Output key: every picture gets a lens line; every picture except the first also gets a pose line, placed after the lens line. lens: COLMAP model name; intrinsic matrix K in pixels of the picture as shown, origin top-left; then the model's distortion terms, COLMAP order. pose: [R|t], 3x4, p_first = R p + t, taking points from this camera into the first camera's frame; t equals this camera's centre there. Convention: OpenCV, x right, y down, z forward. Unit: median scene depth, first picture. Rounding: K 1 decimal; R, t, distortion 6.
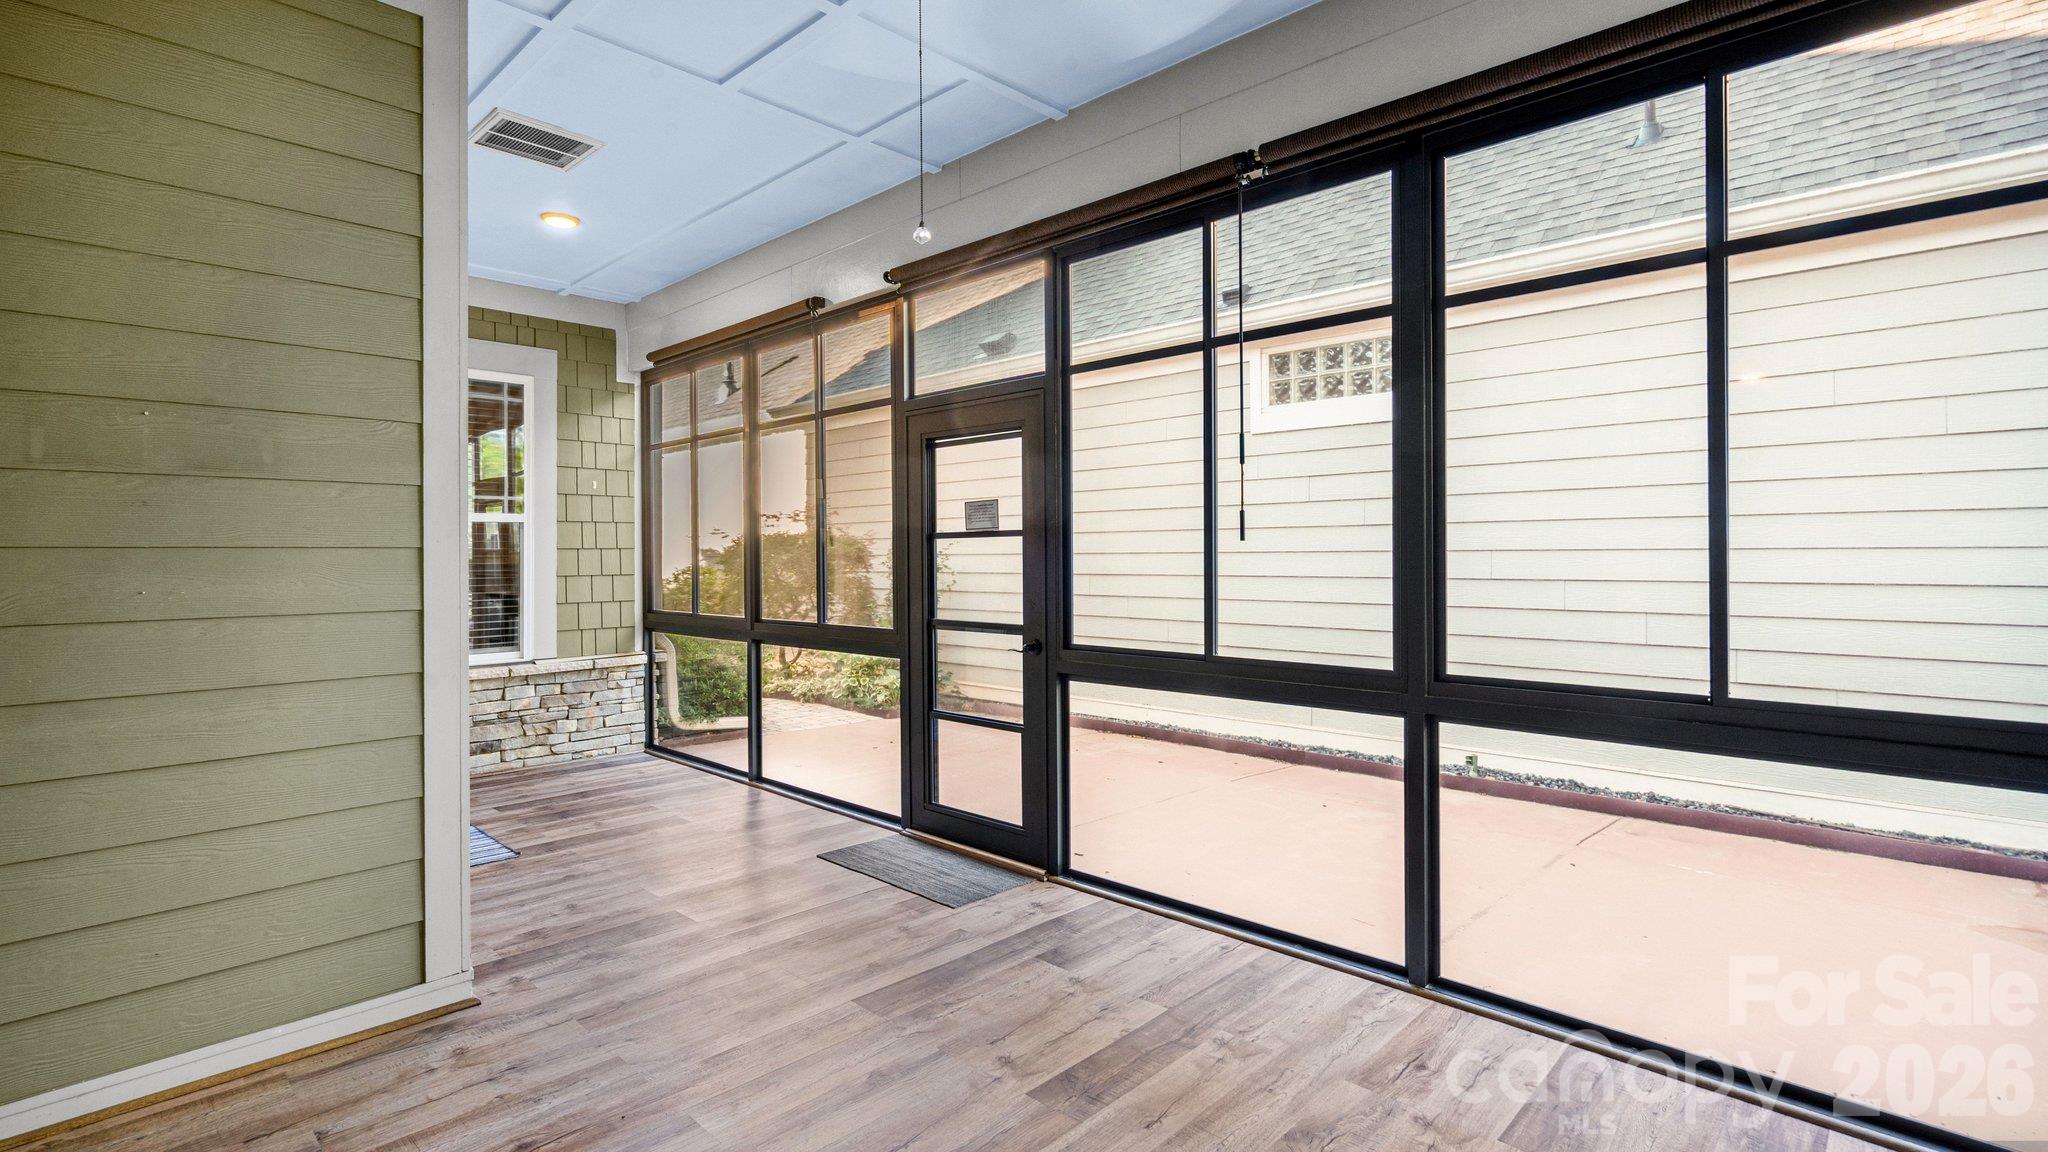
lens RADIAL K [[964.4, 0, 988.2], [0, 964.4, 561.3], [0, 0, 1]] dist [-0.003336, -0.000026]
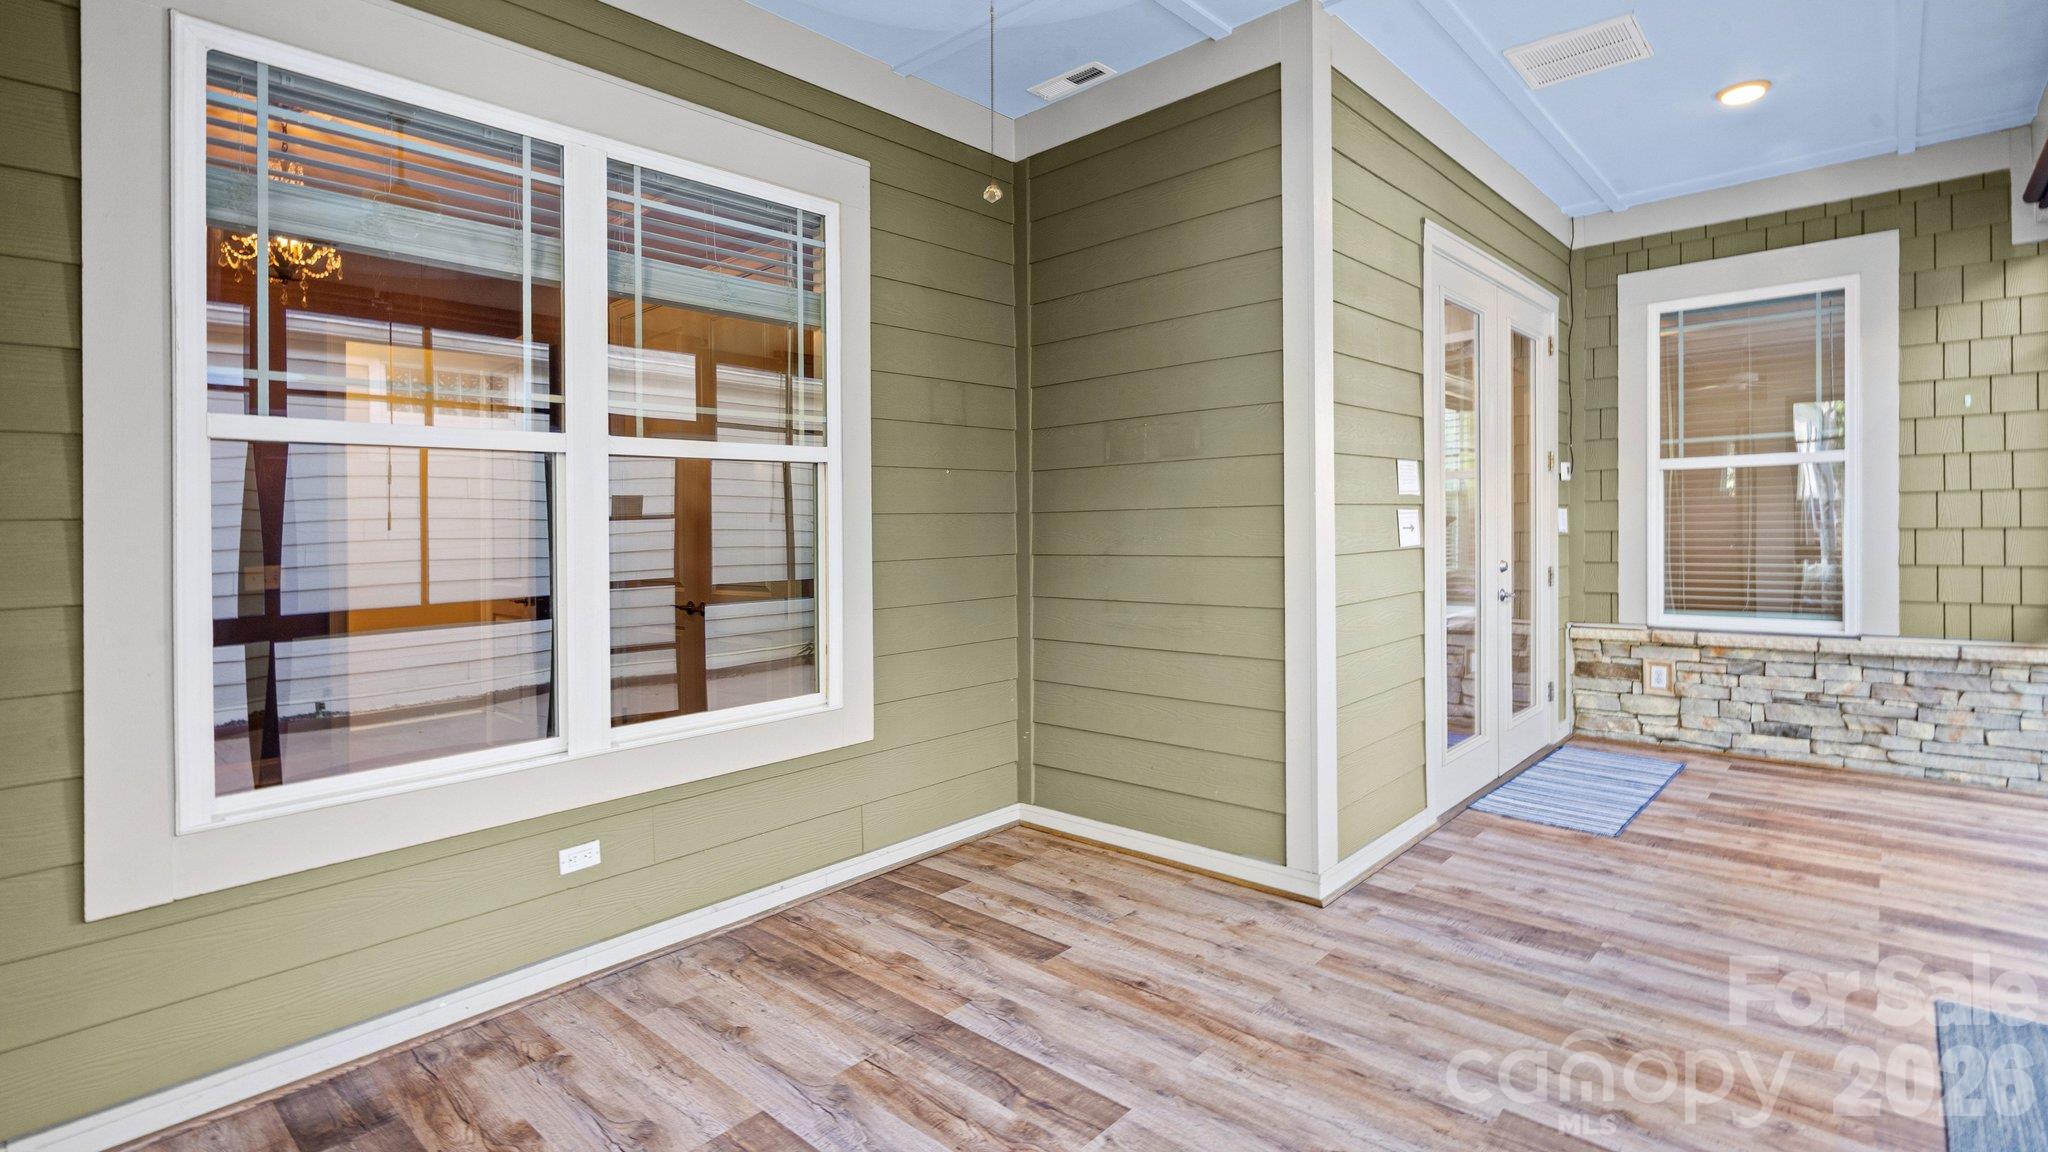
lens RADIAL K [[964.4, 0, 1039.9], [0, 964.4, 522.1], [0, 0, 1]] dist [-0.003336, -0.000026]
pose [[0.047293, 0.006490, -0.998860, 0.287599], [0.010812, 0.999917, 0.007009, -0.002776], [0.998823, -0.011132, 0.047219, 0.304387]]
